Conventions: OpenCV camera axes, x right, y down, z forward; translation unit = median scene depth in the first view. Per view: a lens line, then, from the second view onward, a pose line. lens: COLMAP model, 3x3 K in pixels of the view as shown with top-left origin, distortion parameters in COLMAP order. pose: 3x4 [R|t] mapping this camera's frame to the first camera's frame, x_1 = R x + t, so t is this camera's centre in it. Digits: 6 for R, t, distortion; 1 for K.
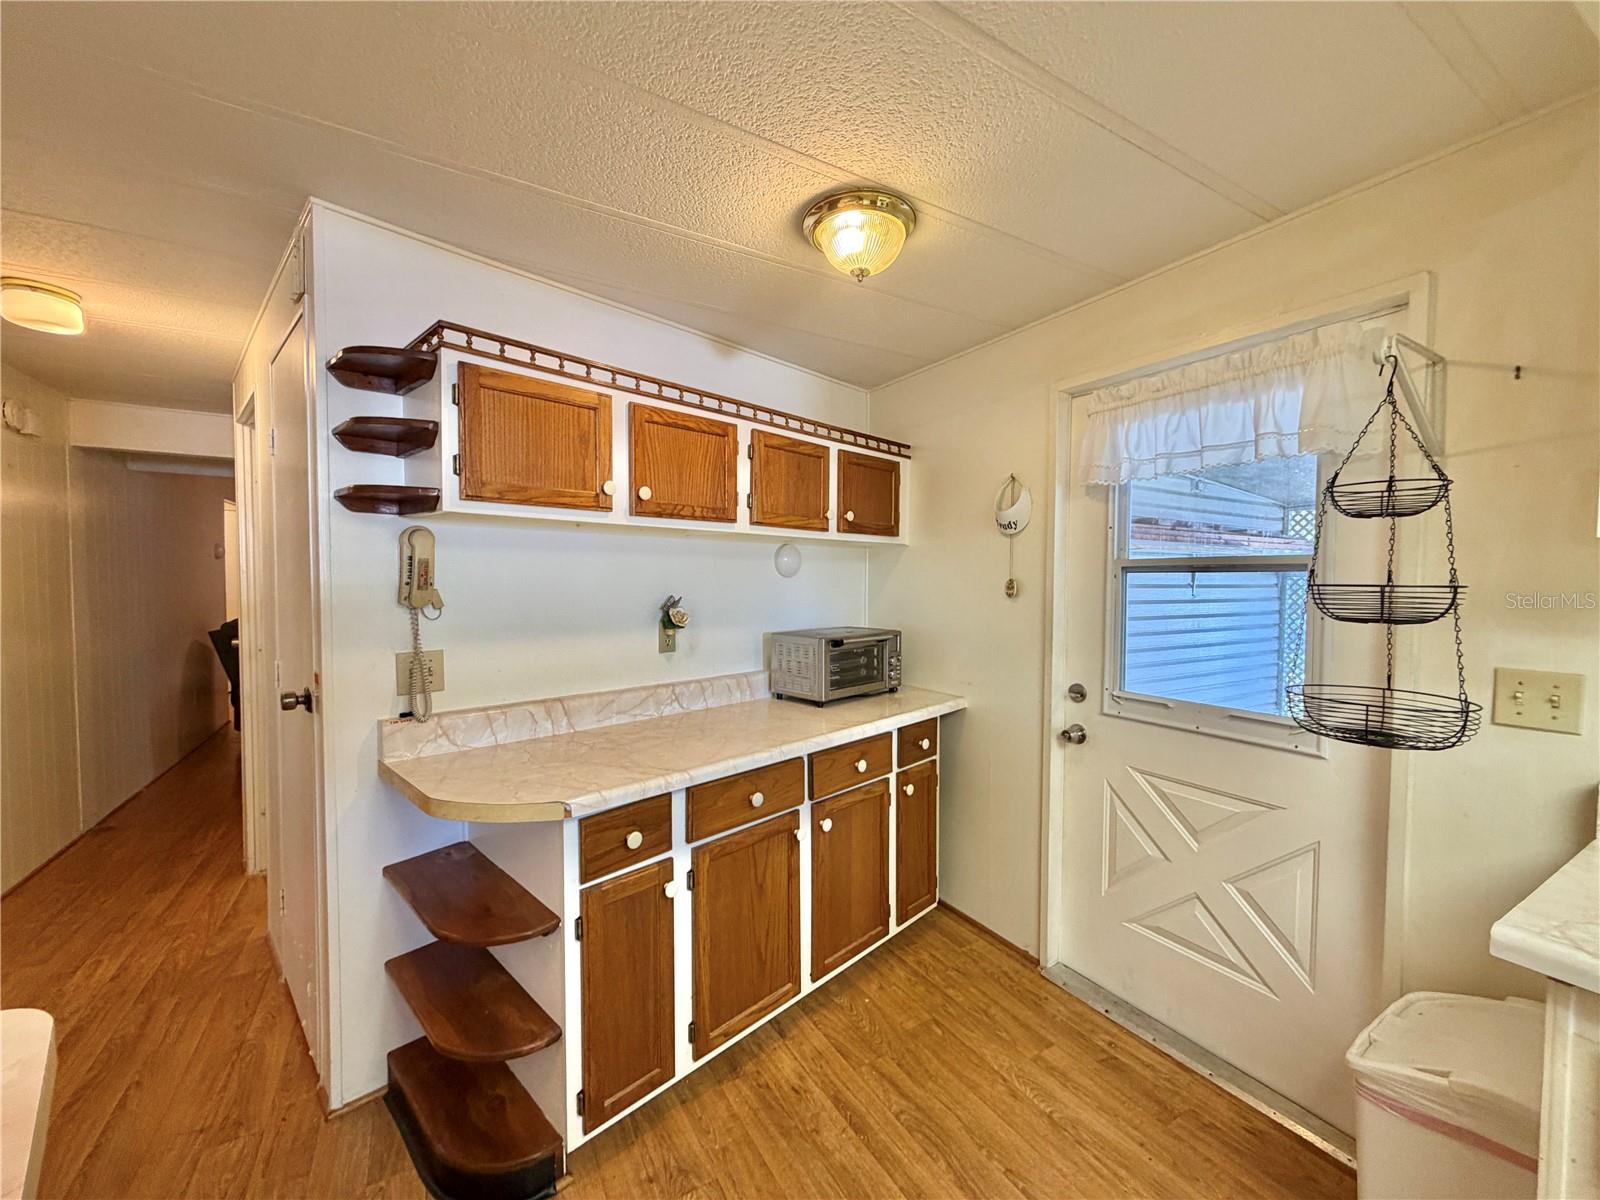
lens RADIAL K [[641.5, 0, 800.0], [0, 641.5, 600.0], [0, 0, 1]] dist [0.000301, -0.000126]
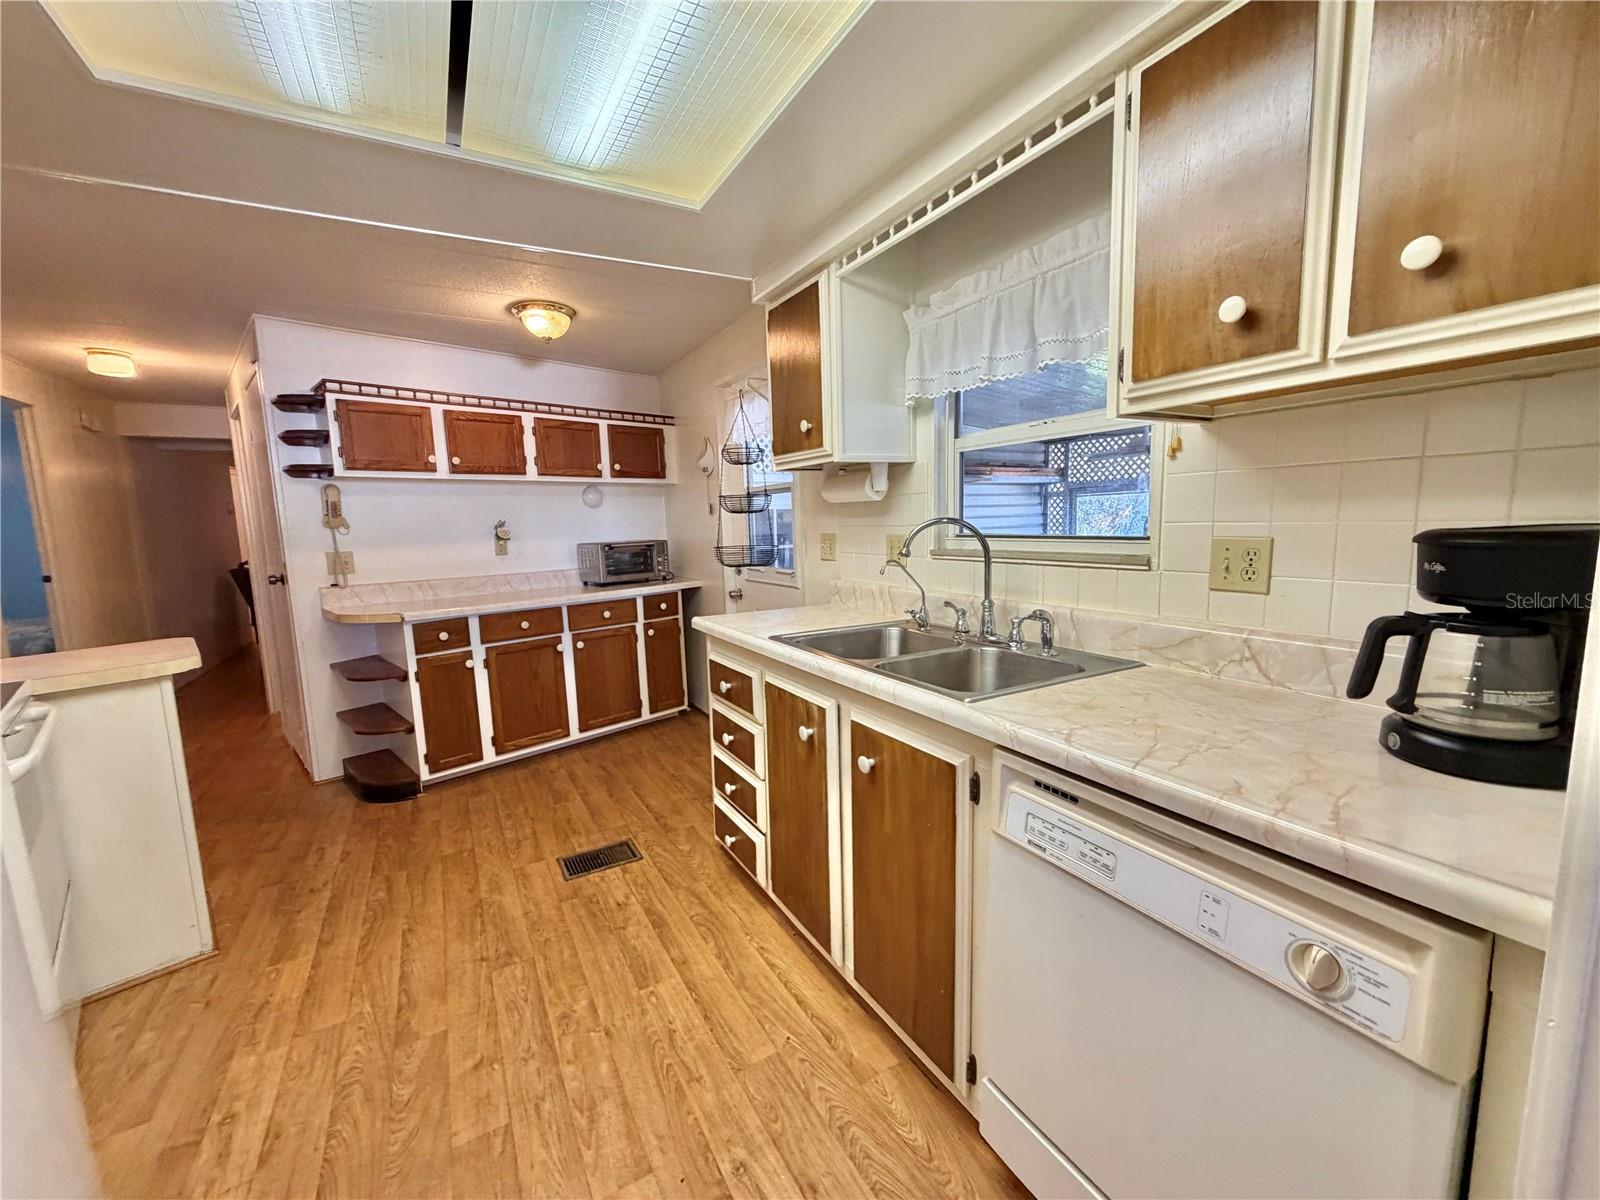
lens RADIAL K [[641.5, 0, 800.0], [0, 641.5, 600.0], [0, 0, 1]] dist [0.000301, -0.000126]
pose [[0.999299, -0.032315, -0.018903, 0.700177], [0.033917, 0.995208, 0.091705, 0.084567], [0.015849, -0.092282, 0.995607, -0.765264]]
